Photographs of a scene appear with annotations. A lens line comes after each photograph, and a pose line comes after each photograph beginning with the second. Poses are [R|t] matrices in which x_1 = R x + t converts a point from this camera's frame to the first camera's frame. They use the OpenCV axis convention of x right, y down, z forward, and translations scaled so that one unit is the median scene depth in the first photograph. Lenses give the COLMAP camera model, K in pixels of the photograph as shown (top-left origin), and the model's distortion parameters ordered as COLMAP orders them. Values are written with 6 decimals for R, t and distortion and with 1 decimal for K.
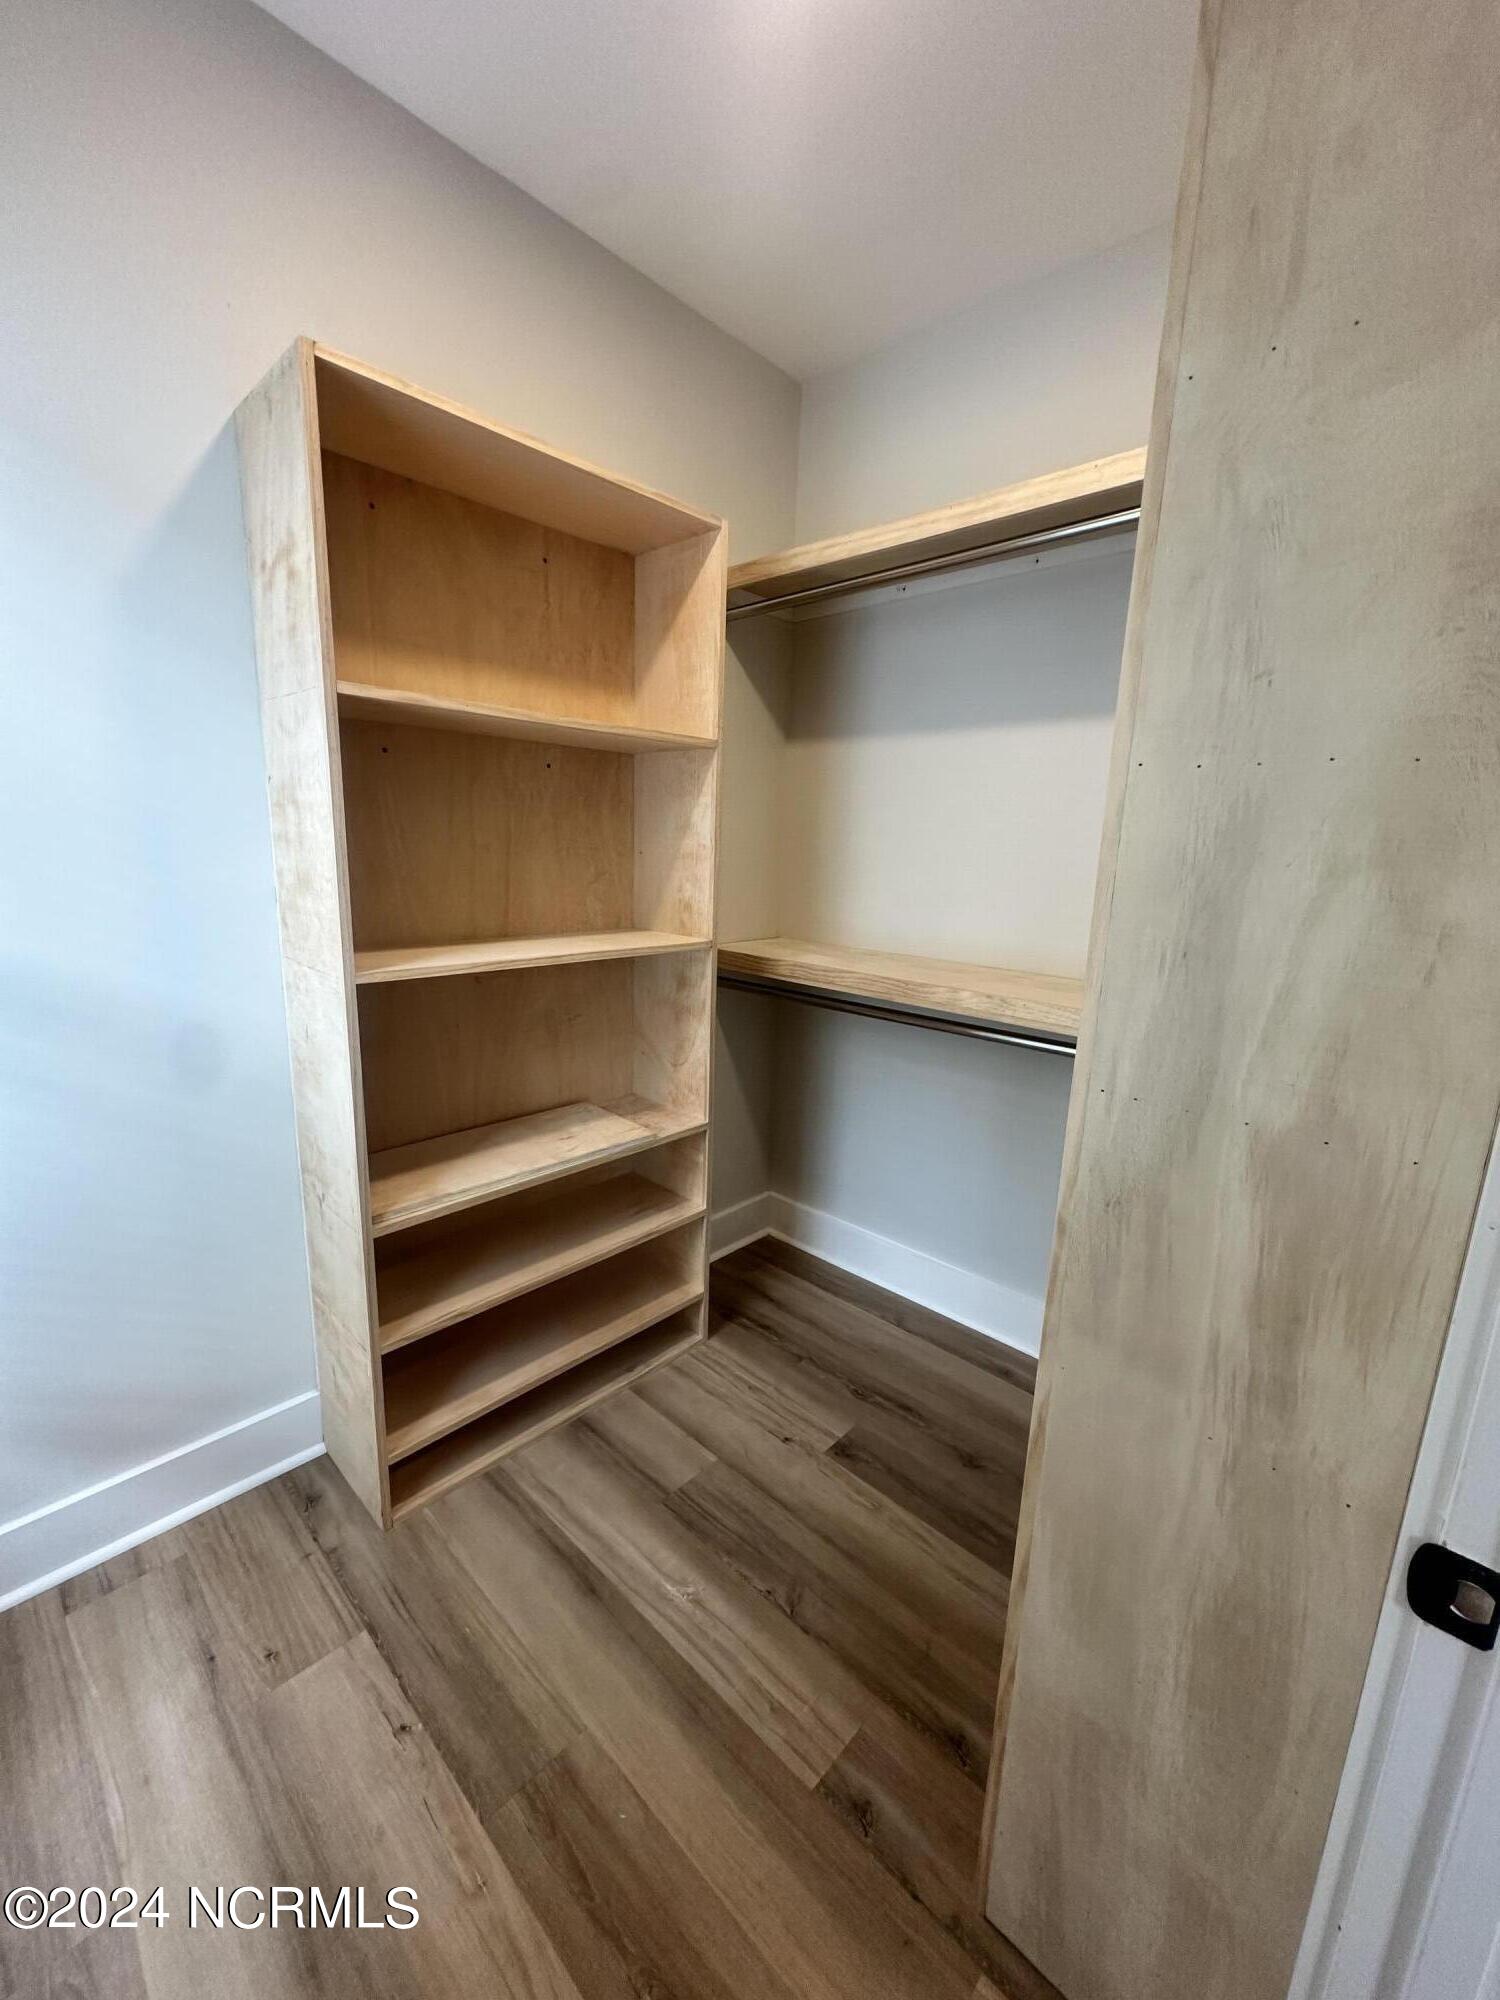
lens RADIAL K [[797.7, 0, 745.3], [0, 797.7, 999.7], [0, 0, 1]] dist [-0.004221, 0.000031]
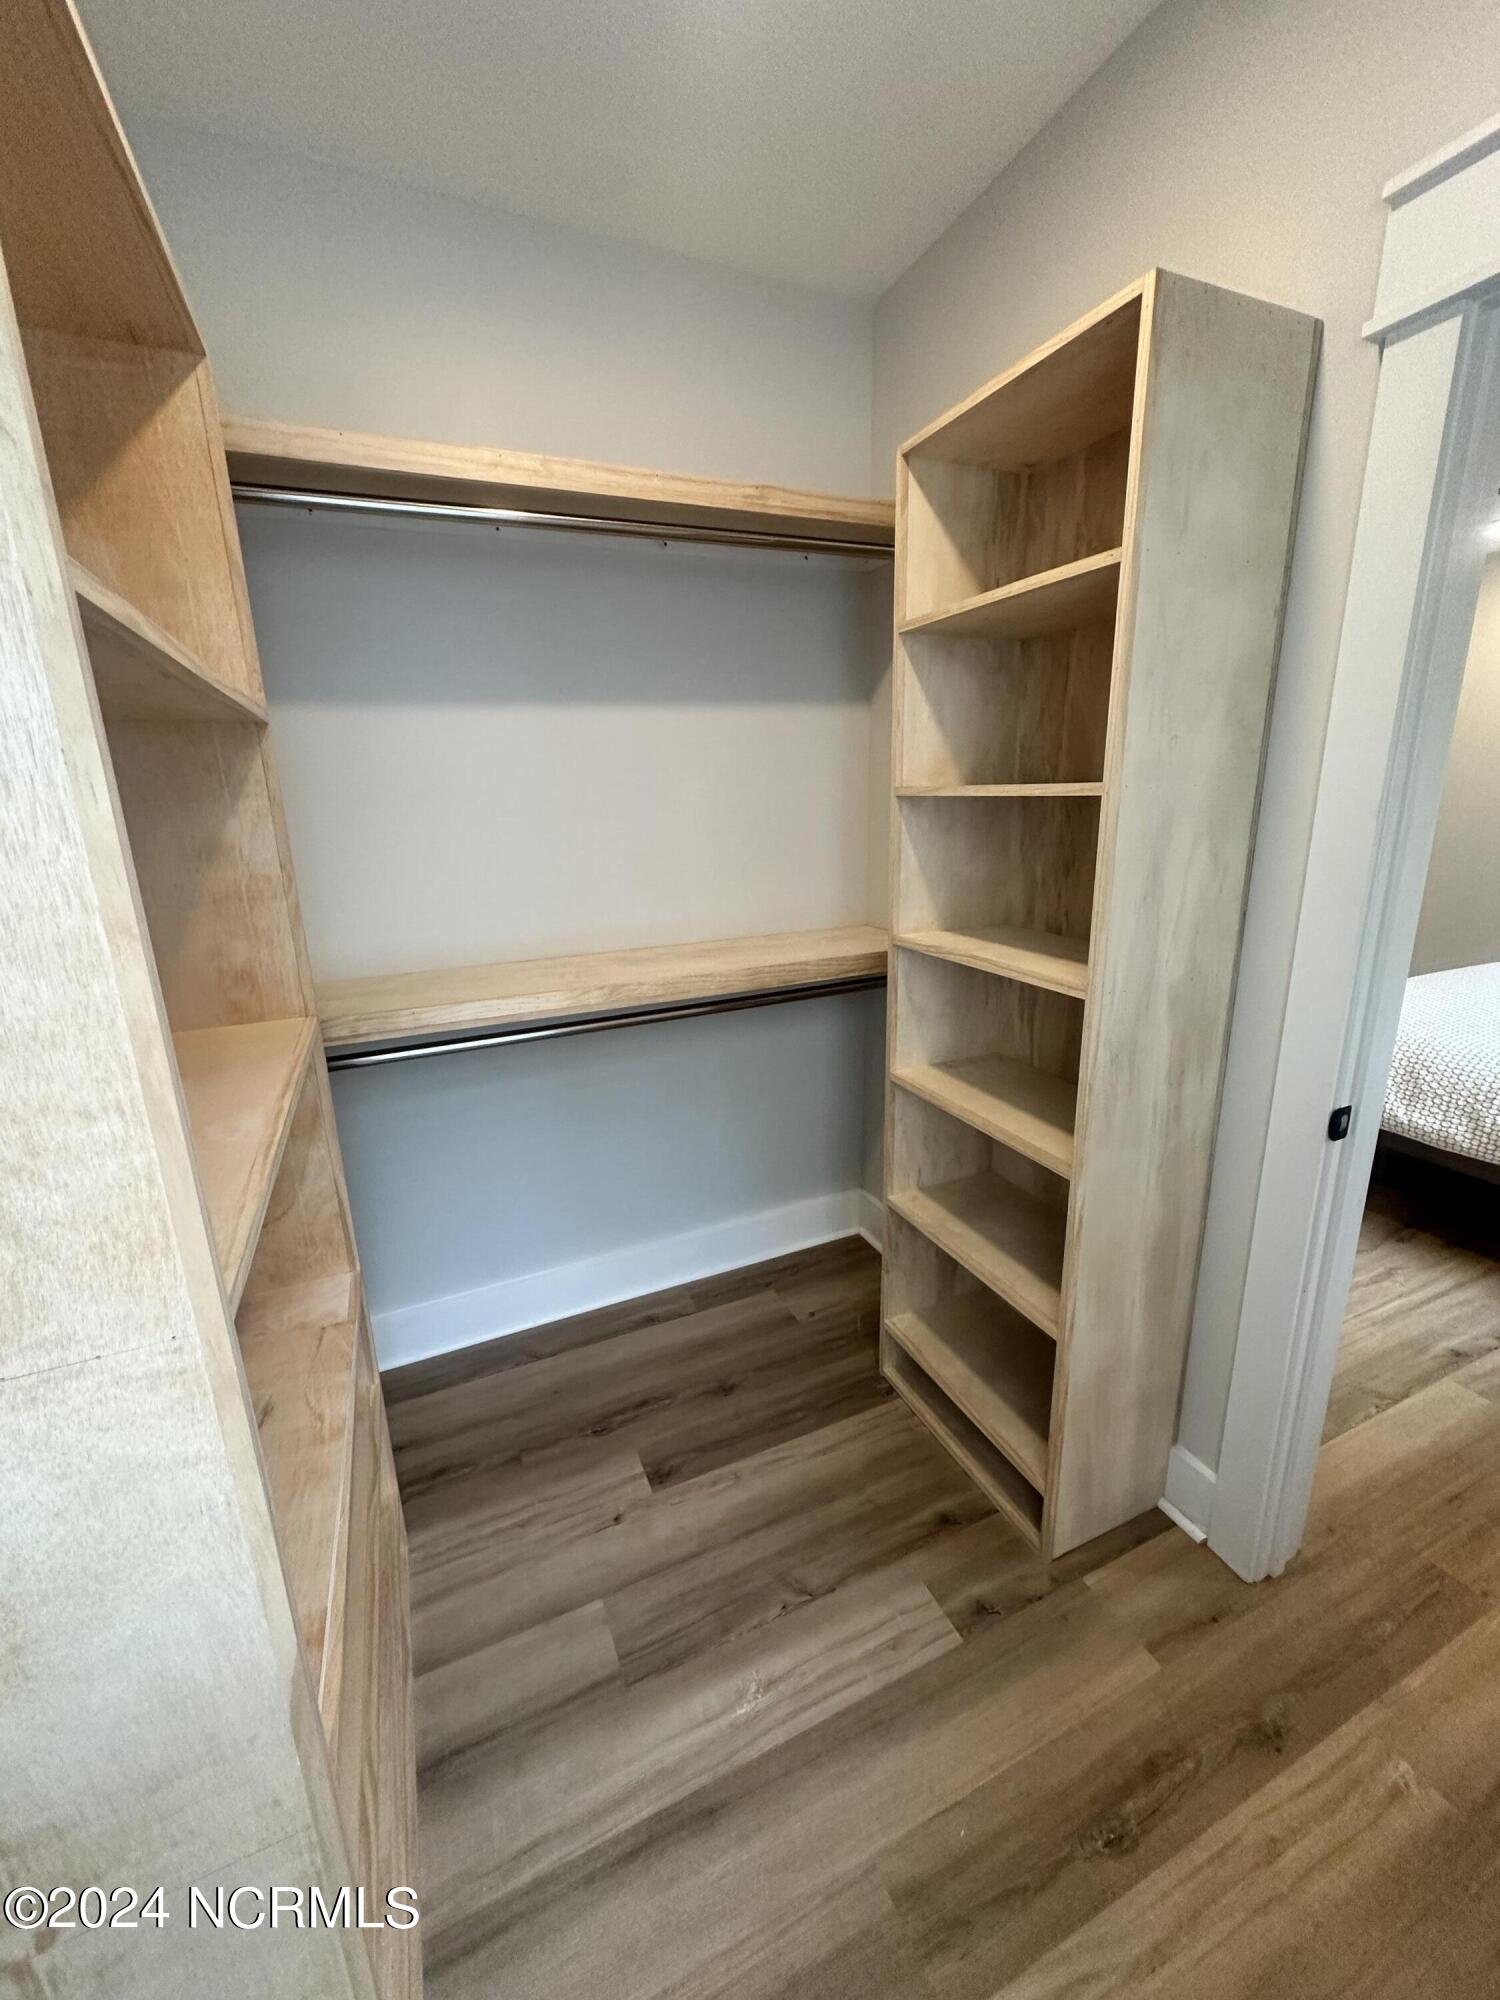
lens RADIAL K [[797.7, 0, 750.1], [0, 797.7, 1001.7], [0, 0, 1]] dist [-0.004221, 0.000031]
pose [[0.376234, -0.273998, 0.885083, -0.642134], [0.222888, 0.953985, 0.200582, -0.181220], [-0.899316, 0.121809, 0.419993, 0.515249]]
